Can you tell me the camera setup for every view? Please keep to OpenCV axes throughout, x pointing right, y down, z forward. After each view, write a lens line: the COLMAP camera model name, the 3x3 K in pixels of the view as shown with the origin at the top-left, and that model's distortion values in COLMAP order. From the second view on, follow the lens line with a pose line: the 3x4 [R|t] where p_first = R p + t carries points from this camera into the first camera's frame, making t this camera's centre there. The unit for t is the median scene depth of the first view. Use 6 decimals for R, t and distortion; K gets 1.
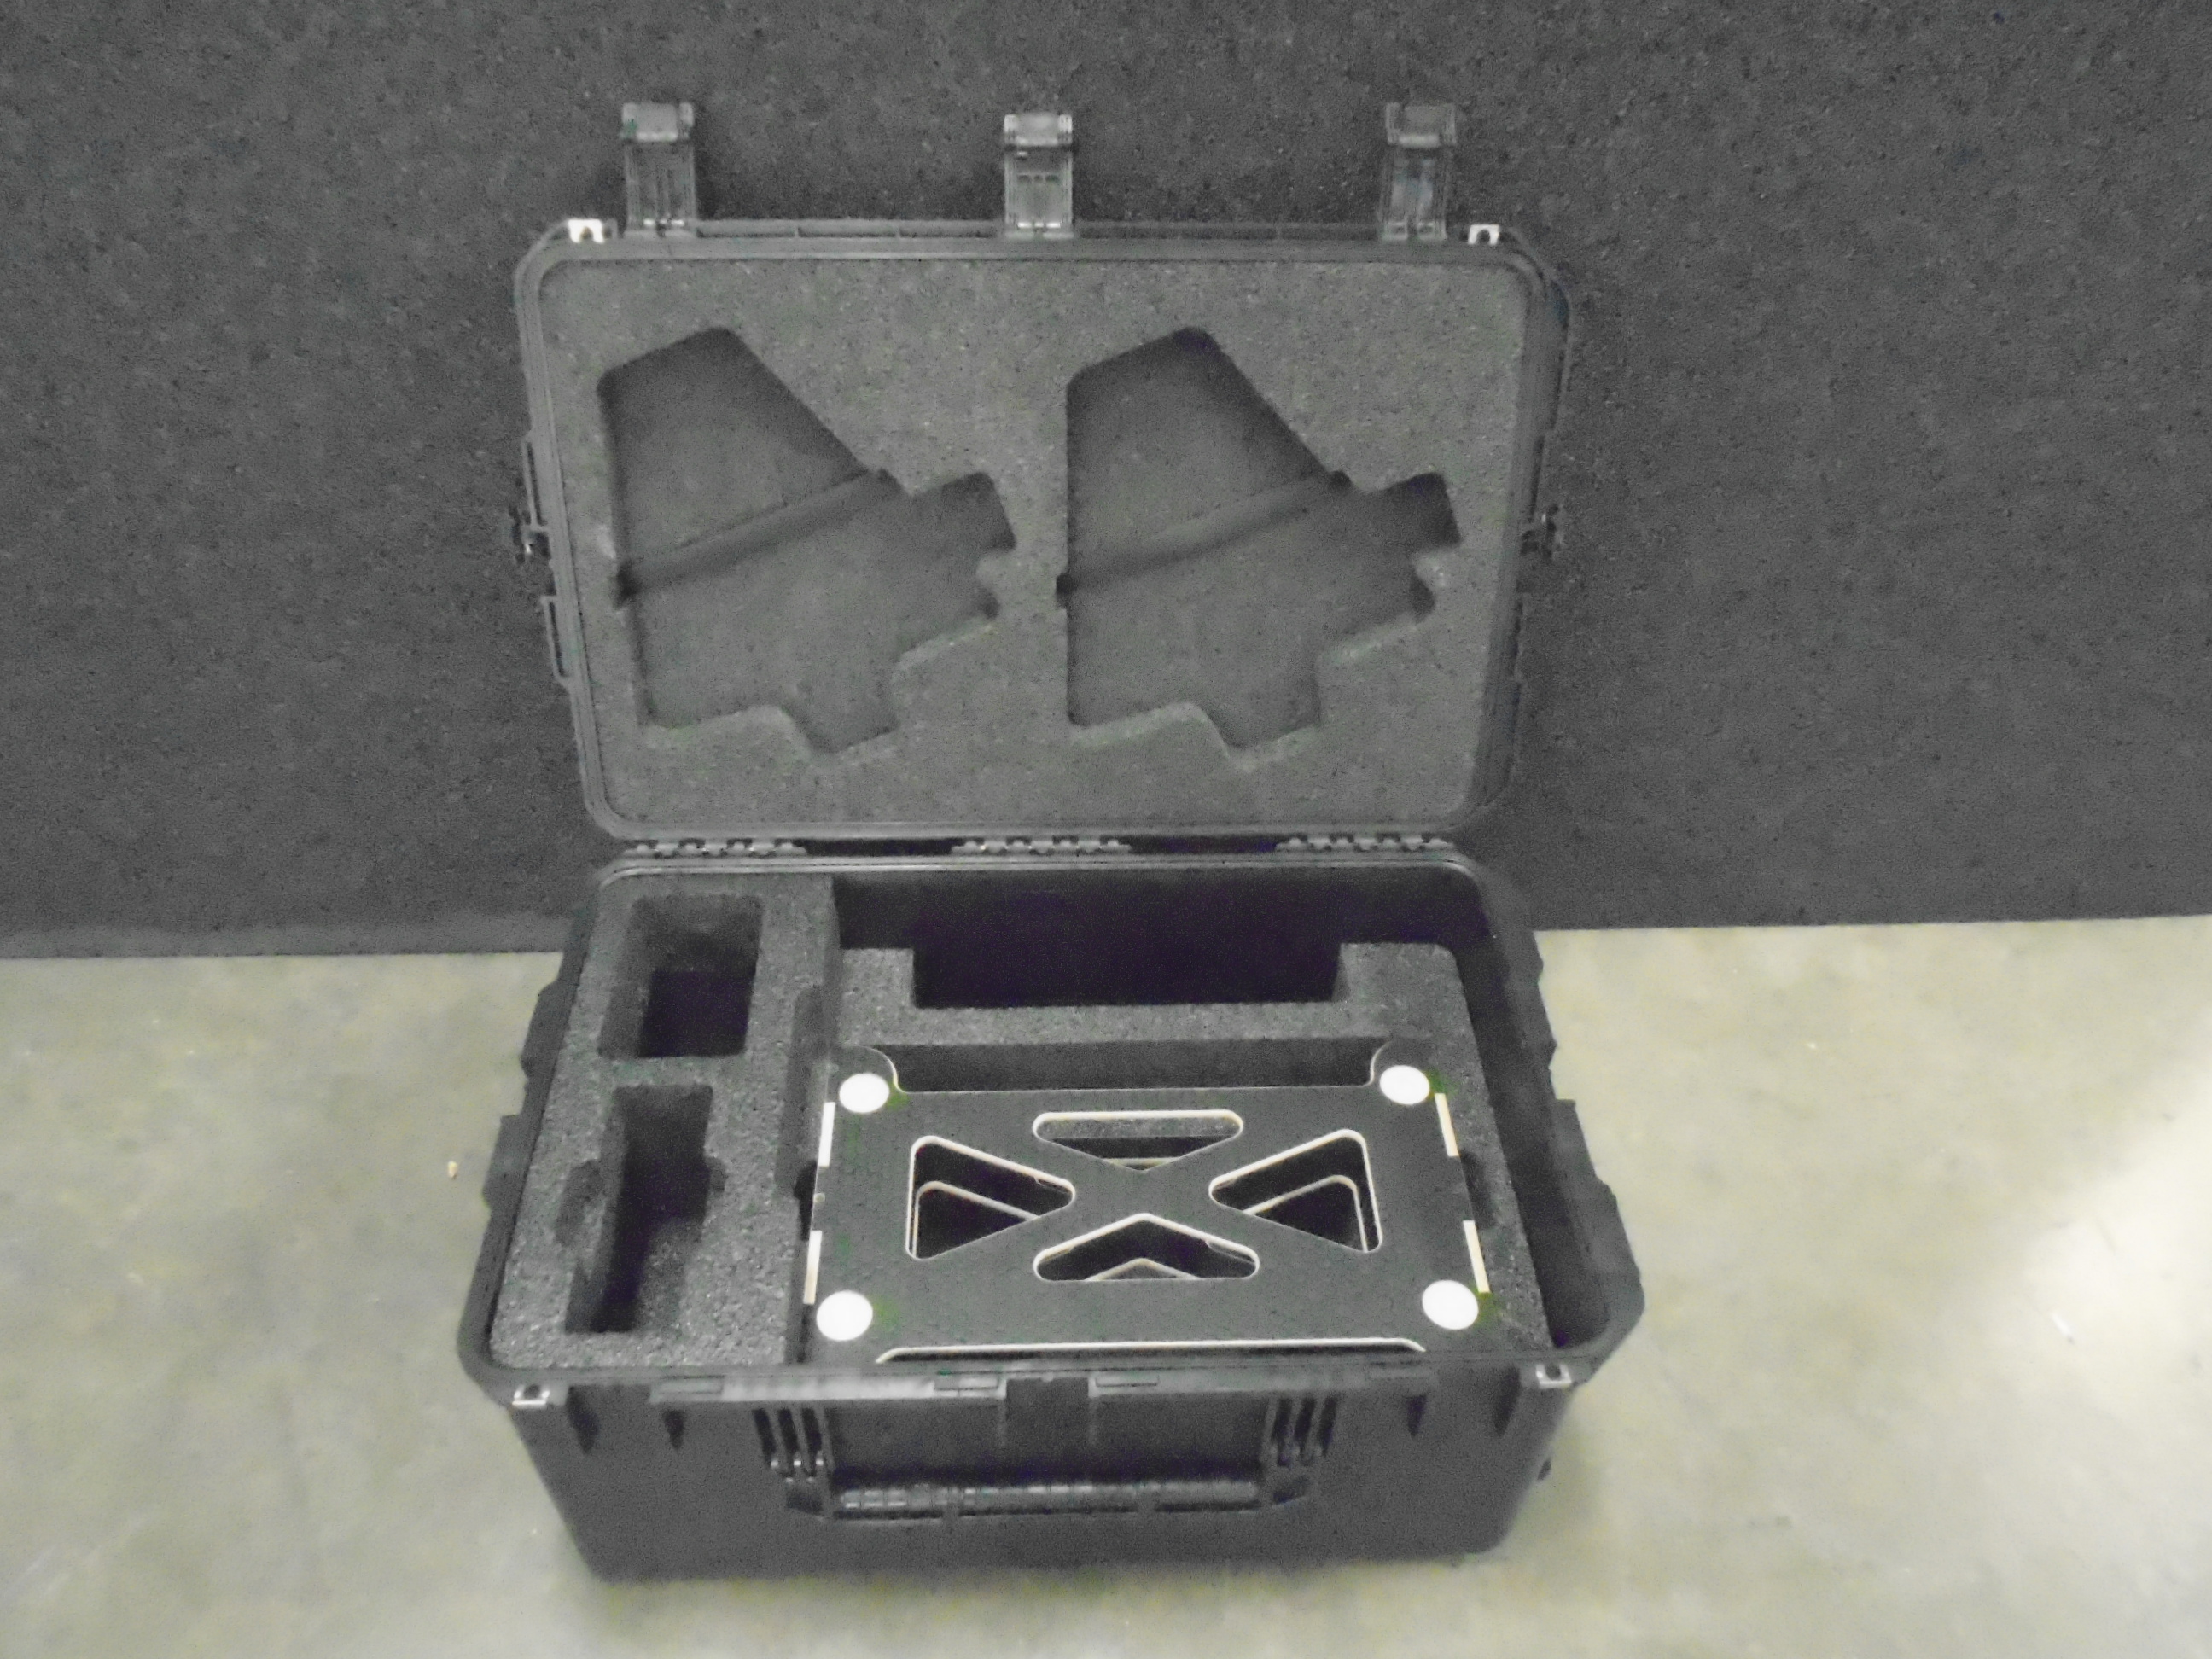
lens RADIAL K [[1703.7, 0, 1096.5], [0, 1703.7, 823.4], [0, 0, 1]] dist [-0.013377, 0.021056]
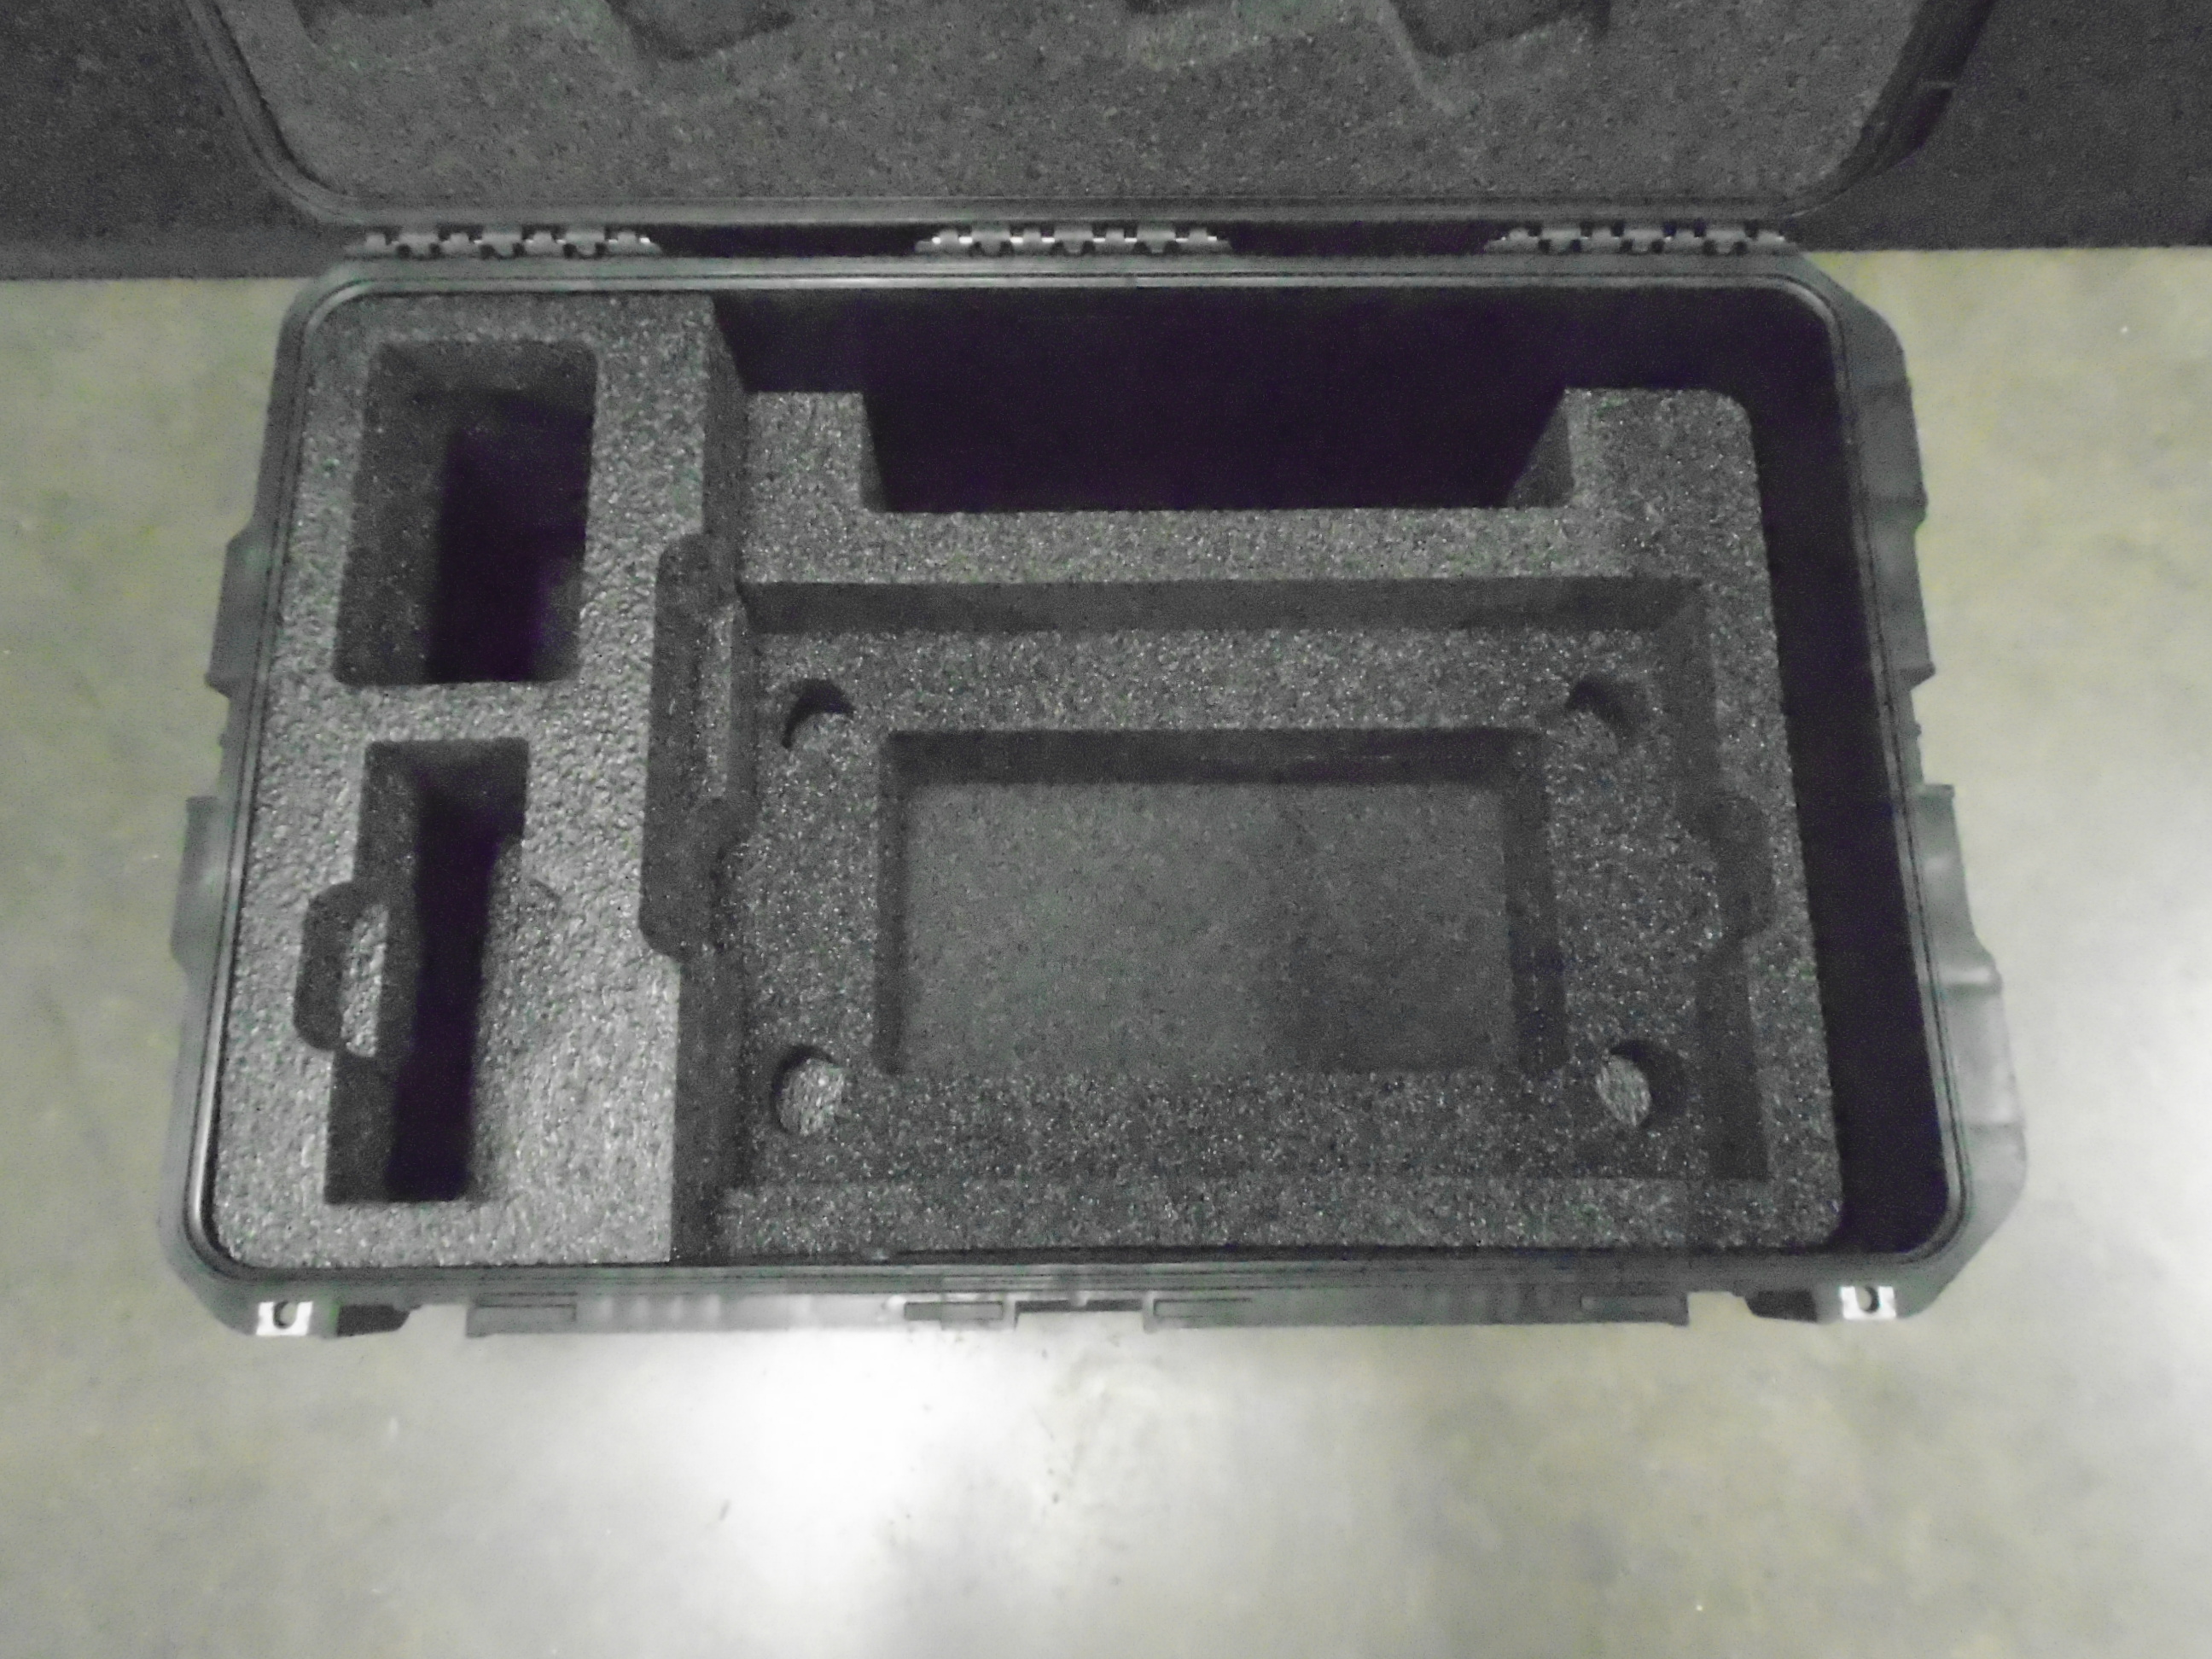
lens RADIAL K [[1703.7, 0, 1096.2], [0, 1703.7, 810.8], [0, 0, 1]] dist [-0.013377, 0.021056]
pose [[0.999717, 0.018081, -0.015473, -0.013256], [-0.007014, 0.845166, 0.534459, -0.145082], [0.022741, -0.534199, 0.845053, 0.465562]]
